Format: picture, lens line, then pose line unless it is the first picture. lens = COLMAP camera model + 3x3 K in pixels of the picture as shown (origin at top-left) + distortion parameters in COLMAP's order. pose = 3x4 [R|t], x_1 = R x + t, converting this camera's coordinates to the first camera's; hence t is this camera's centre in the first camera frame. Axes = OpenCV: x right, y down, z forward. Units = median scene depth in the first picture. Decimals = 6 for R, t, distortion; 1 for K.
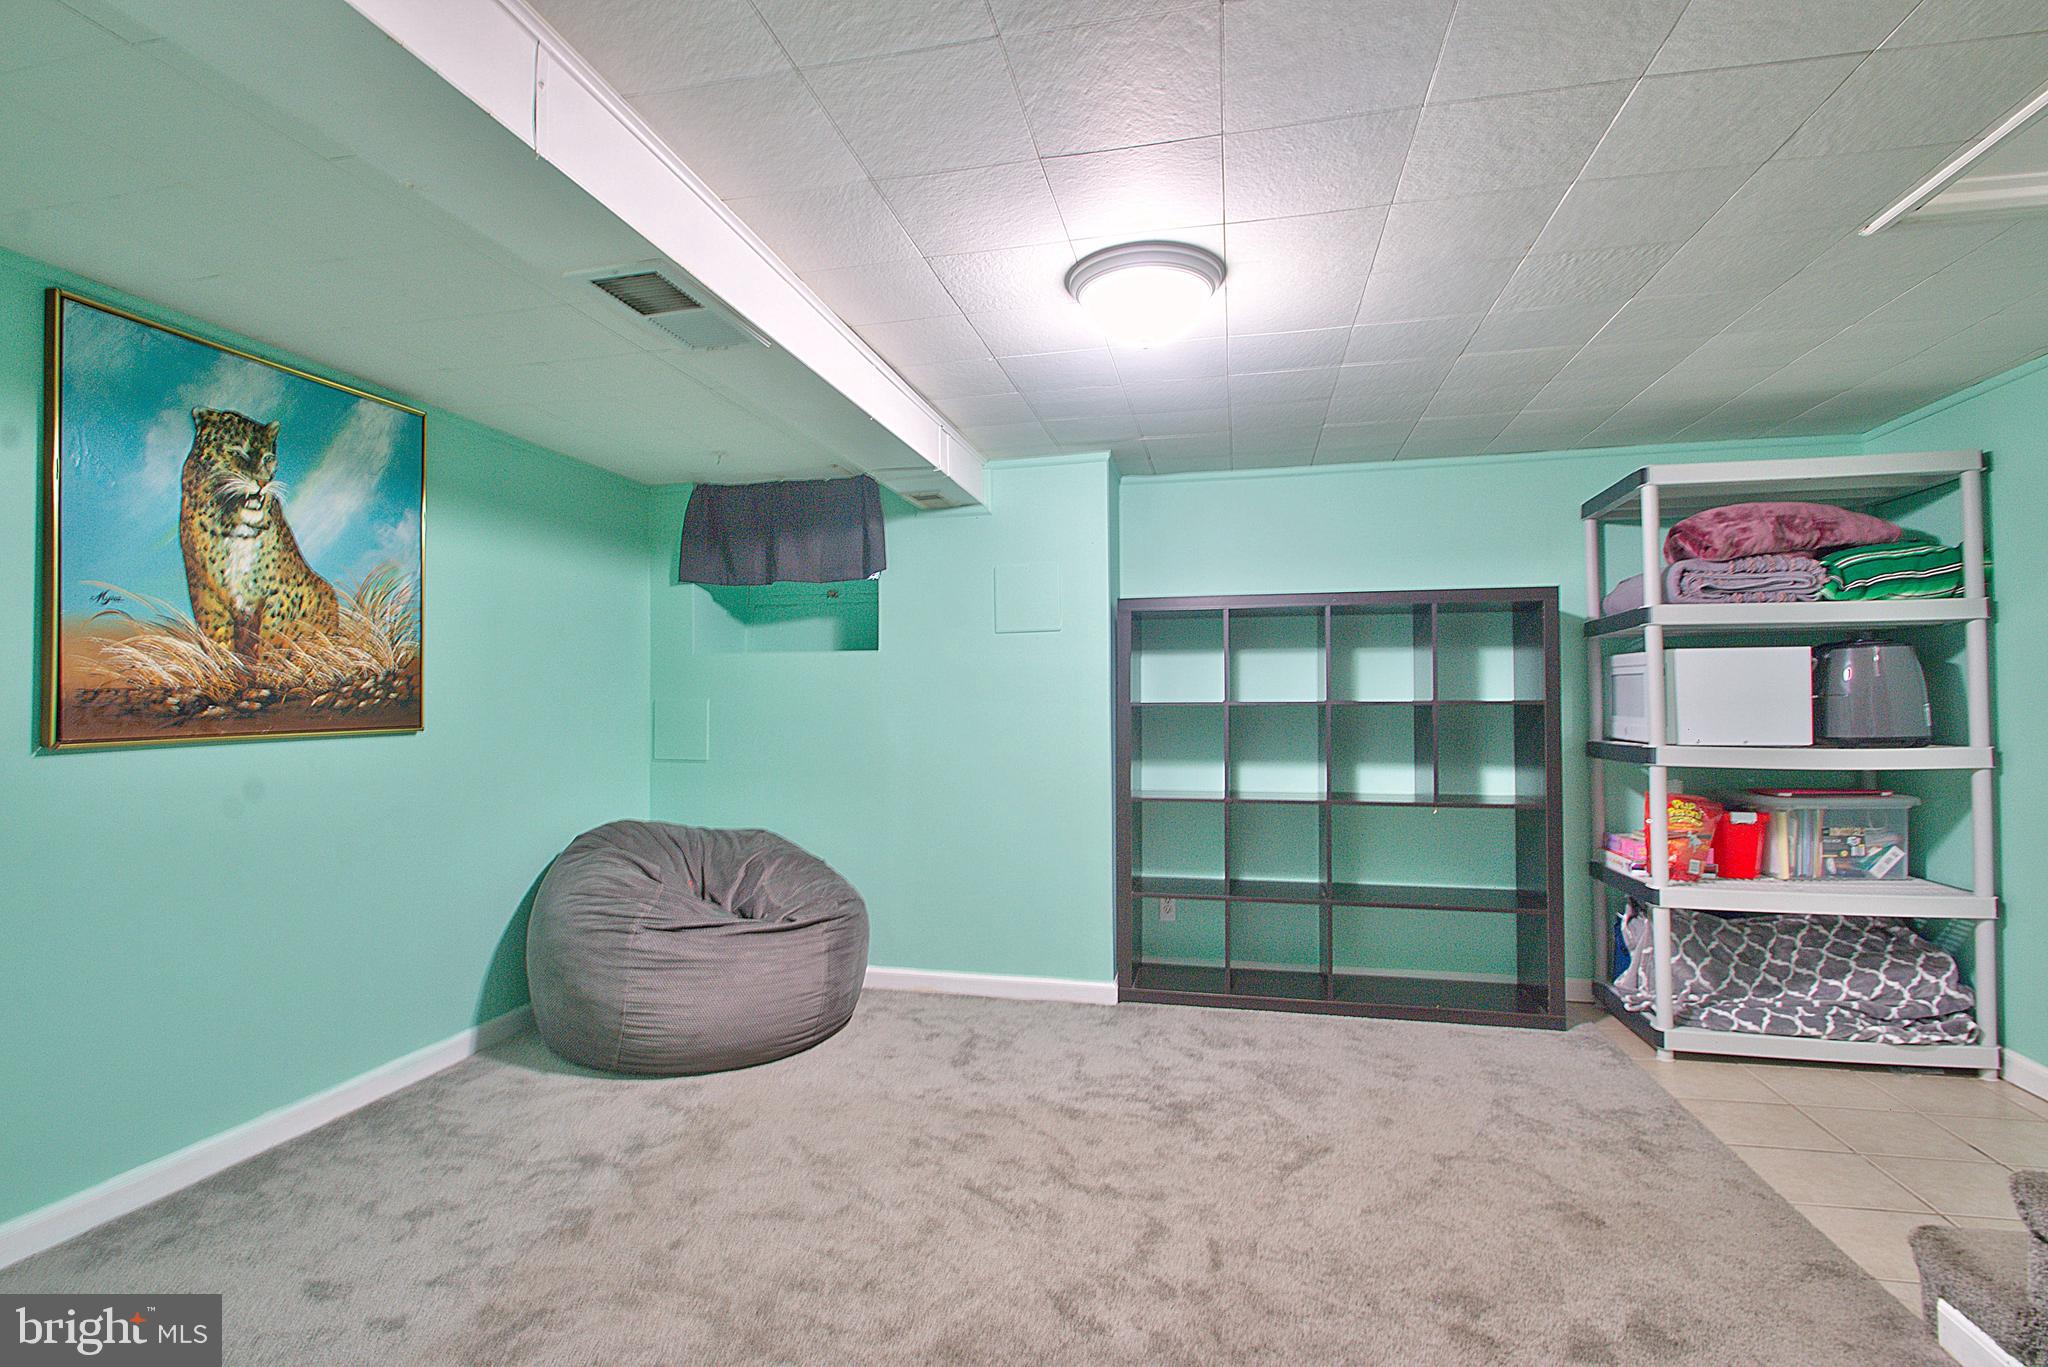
lens RADIAL K [[951.0, 0, 1020.5], [0, 951.0, 686.7], [0, 0, 1]] dist [-0.006789, -0.008116]
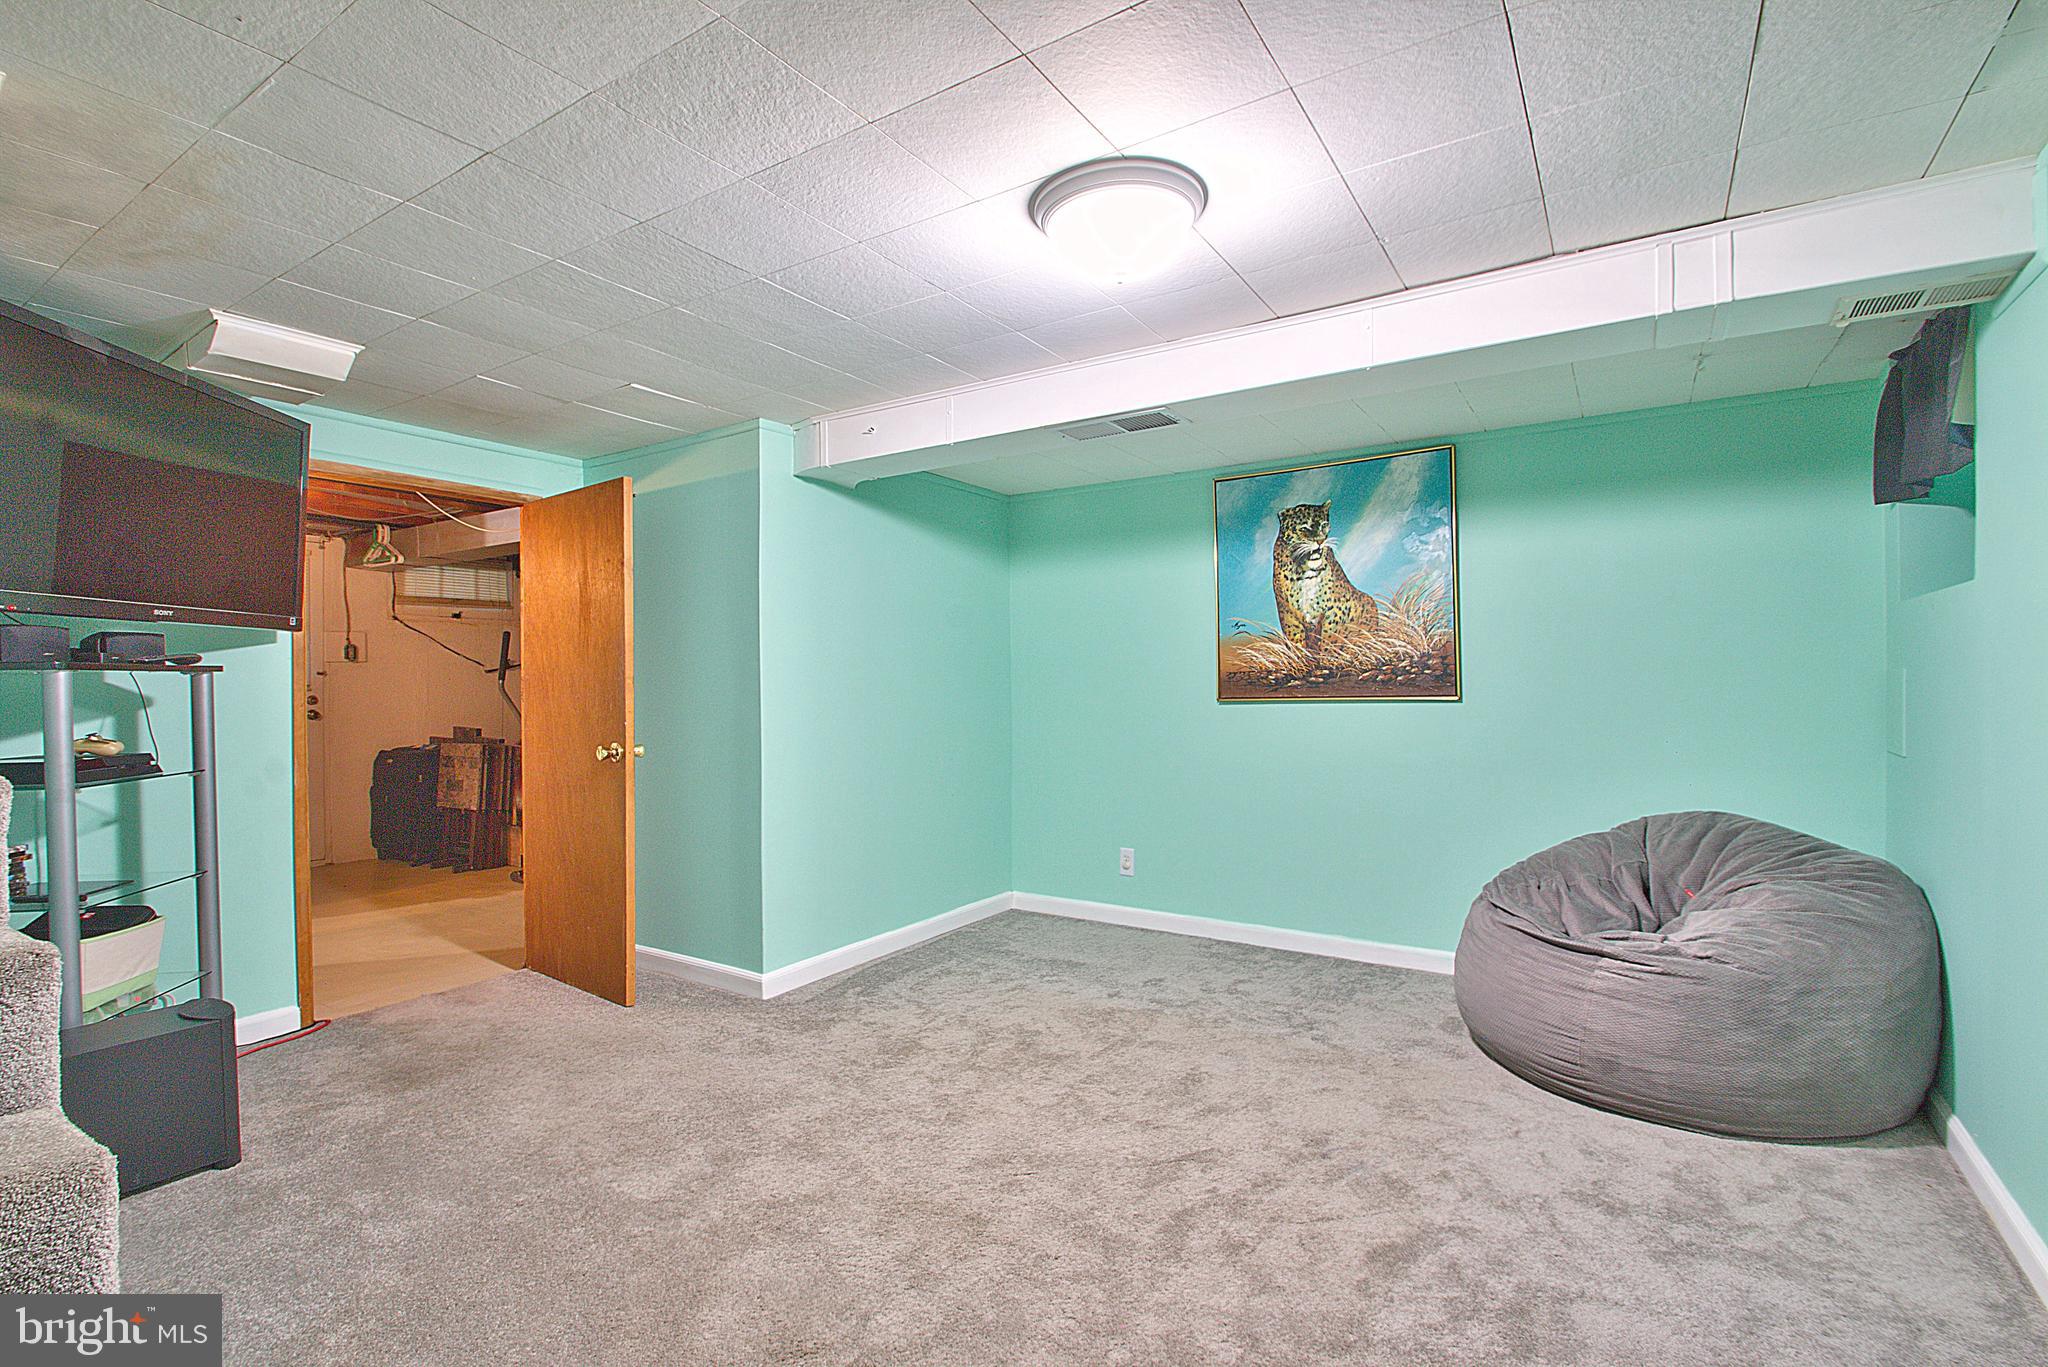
lens RADIAL K [[951.0, 0, 1018.6], [0, 951.0, 687.4], [0, 0, 1]] dist [-0.006789, -0.008116]
pose [[-0.354064, 0.007969, -0.935187, 0.891874], [0.023065, 0.999734, -0.000214, 0.021268], [0.934937, -0.021646, -0.354154, 1.079009]]
